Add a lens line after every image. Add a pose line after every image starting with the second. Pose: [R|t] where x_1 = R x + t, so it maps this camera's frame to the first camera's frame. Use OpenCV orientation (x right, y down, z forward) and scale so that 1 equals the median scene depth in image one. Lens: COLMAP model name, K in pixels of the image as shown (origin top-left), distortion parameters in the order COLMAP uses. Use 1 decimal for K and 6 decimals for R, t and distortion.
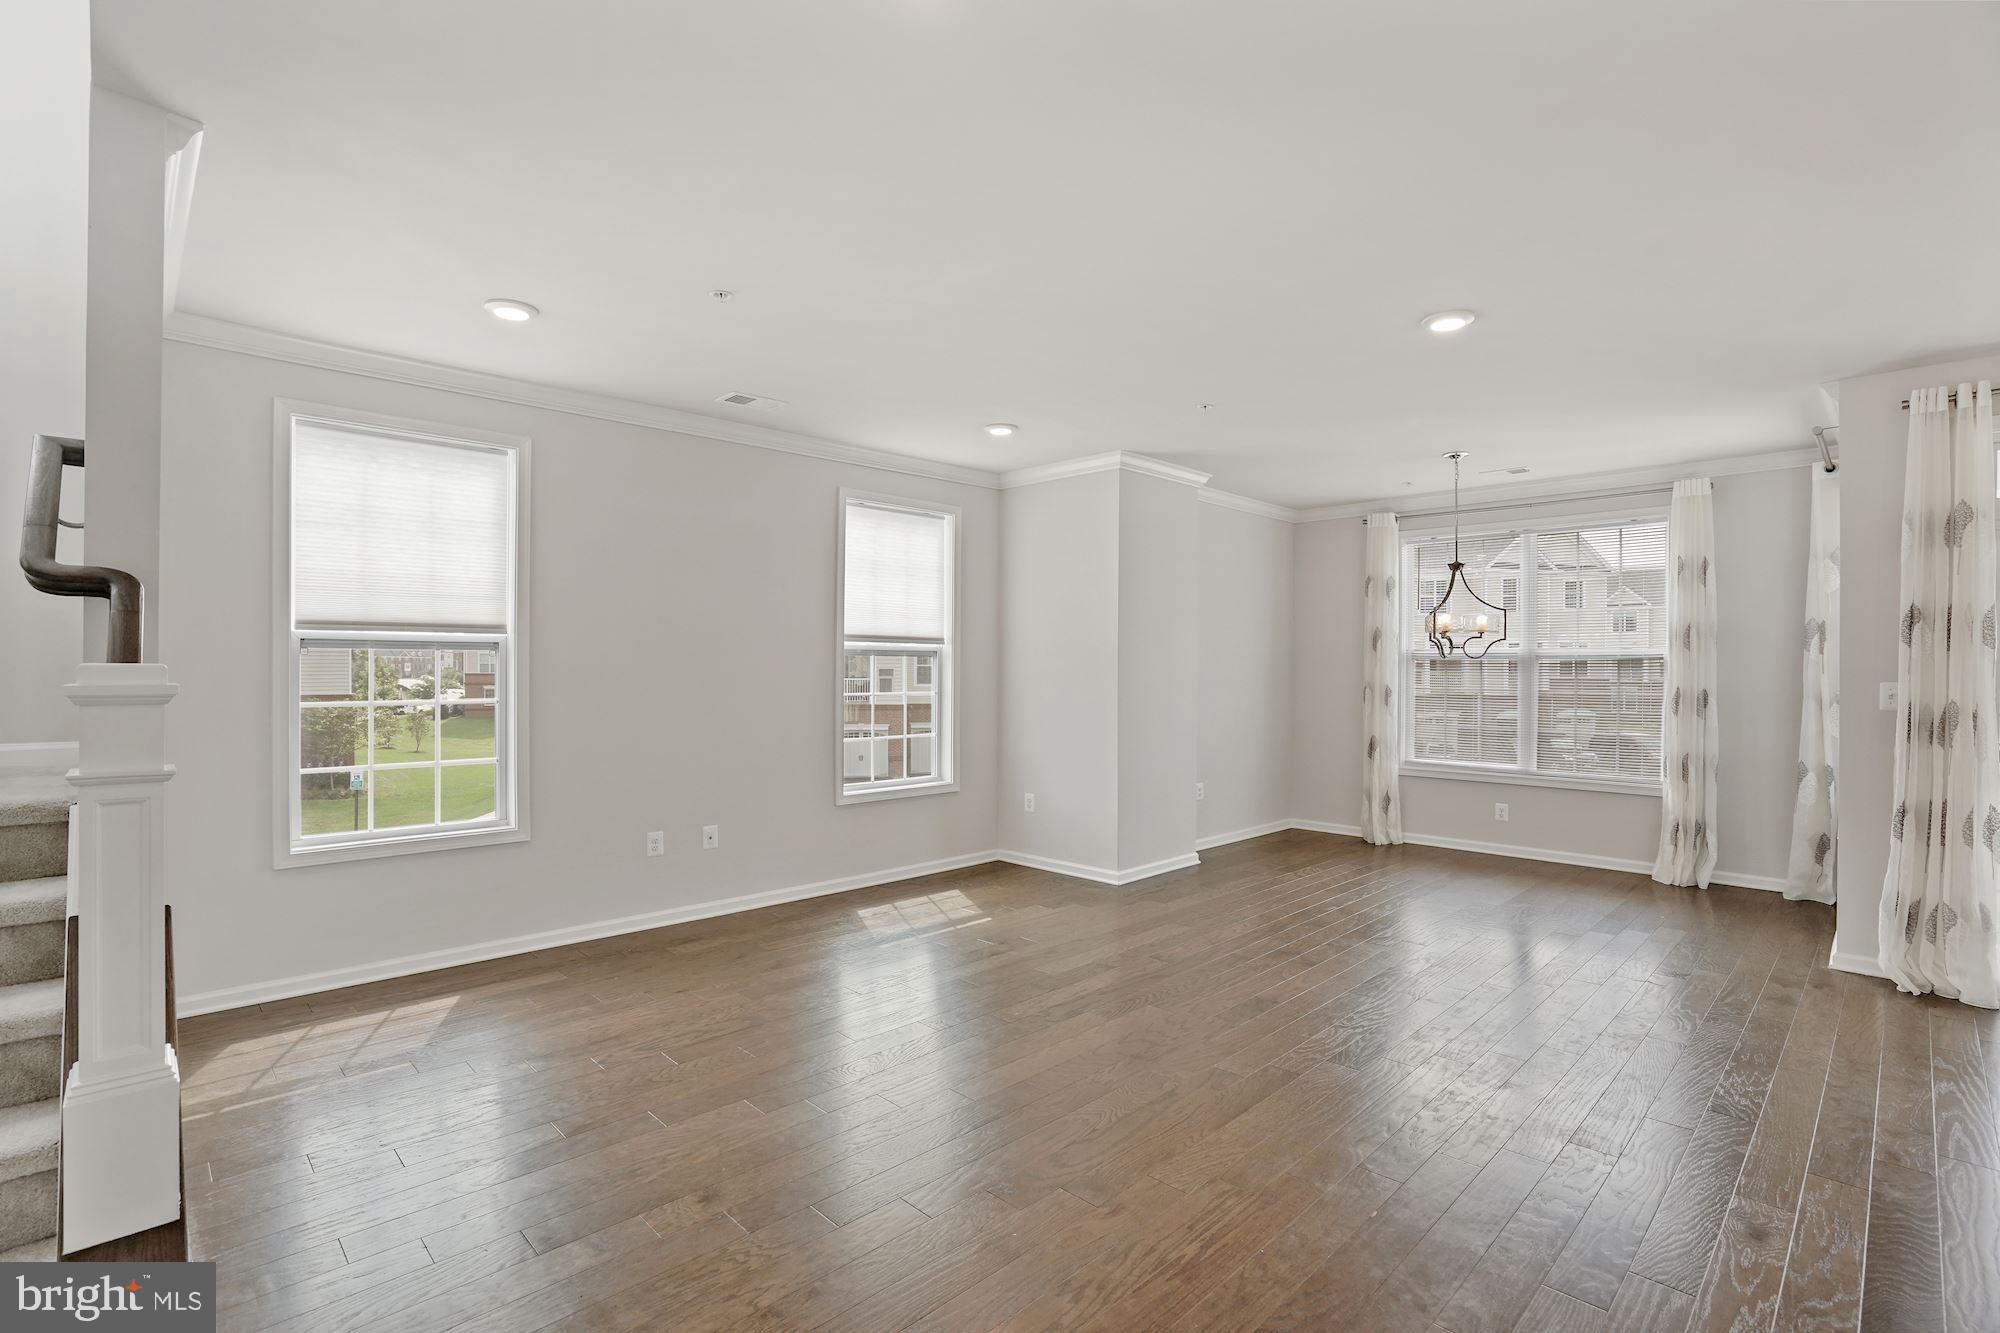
lens RADIAL K [[936.2, 0, 999.4], [0, 936.2, 657.1], [0, 0, 1]] dist [-0.070633, 0.037599]
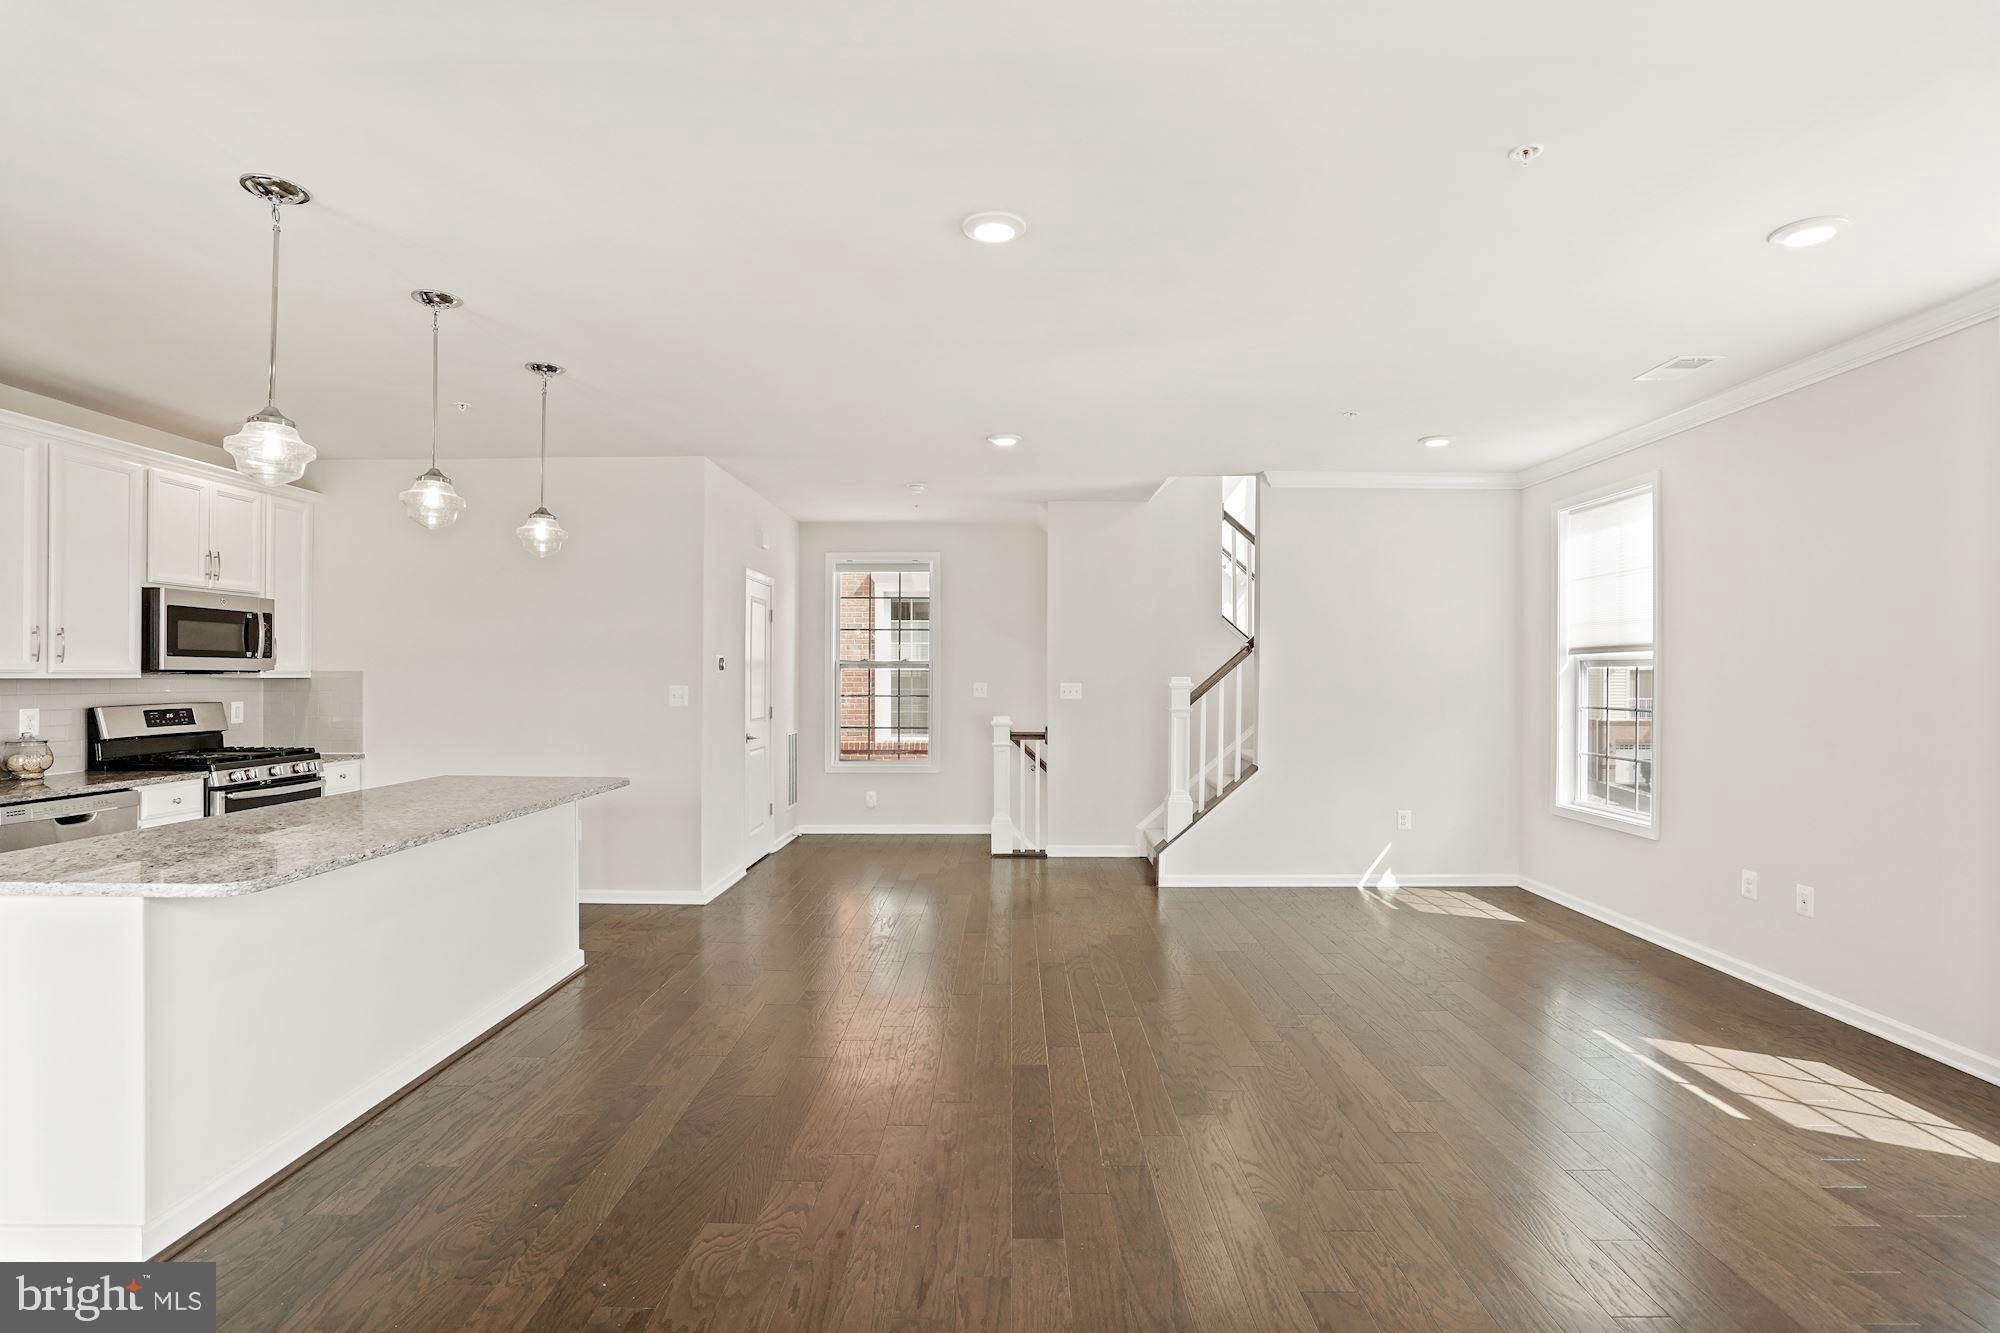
lens RADIAL K [[991.7, 0, 999.3], [0, 991.7, 681.6], [0, 0, 1]] dist [-0.048134, 0.024190]
pose [[-0.713300, -0.003659, -0.700849, 0.840242], [-0.000163, 0.999987, -0.005055, 0.017599], [0.700859, -0.003492, -0.713292, 1.265685]]
